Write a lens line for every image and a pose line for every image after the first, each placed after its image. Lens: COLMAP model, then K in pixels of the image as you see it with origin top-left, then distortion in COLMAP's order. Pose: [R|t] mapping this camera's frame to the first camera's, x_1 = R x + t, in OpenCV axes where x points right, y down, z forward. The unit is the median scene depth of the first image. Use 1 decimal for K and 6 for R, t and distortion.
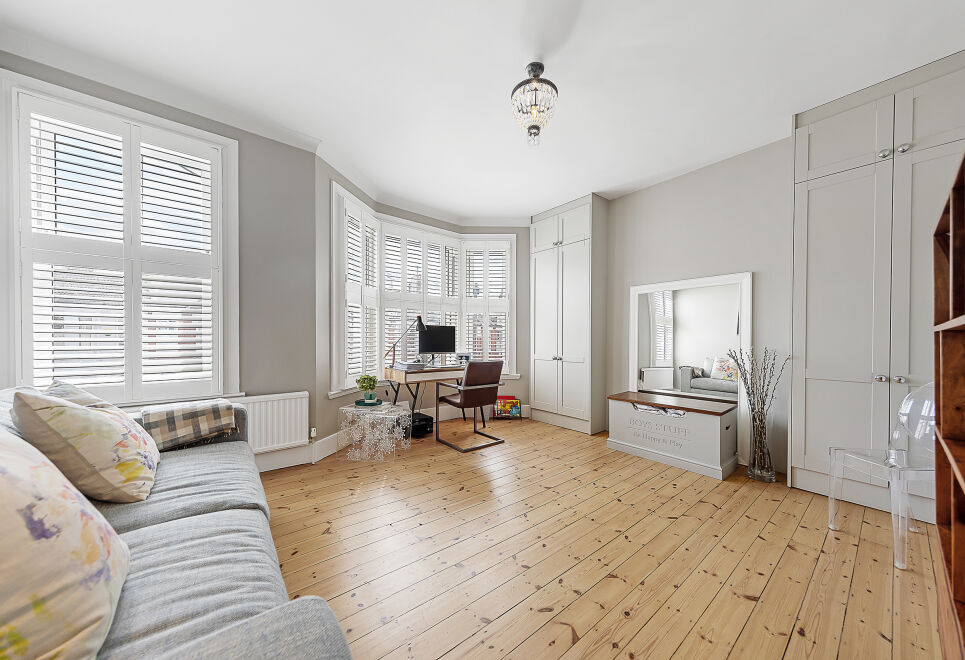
lens RADIAL K [[322.3, 0, 485.3], [0, 322.3, 335.7], [0, 0, 1]] dist [0.006698, -0.000058]
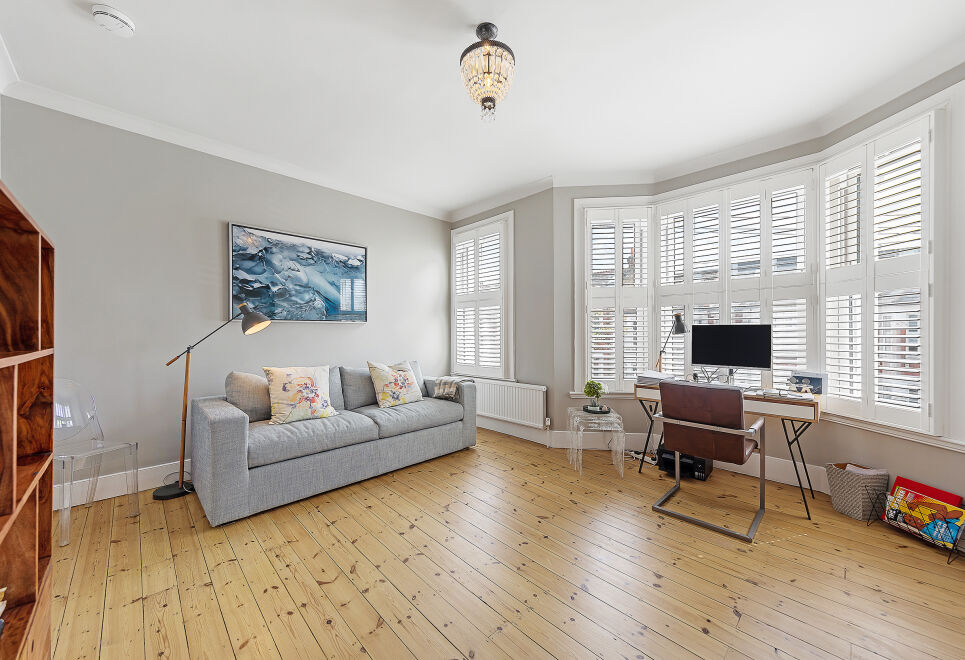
lens RADIAL K [[344.9, 0, 482.5], [0, 344.9, 330.0], [0, 0, 1]] dist [0.001955, 0.000034]
pose [[0.118996, -0.017519, -0.992740, 0.671297], [0.010015, 0.999815, -0.016444, -0.020772], [0.992844, -0.007985, 0.119149, 0.570033]]
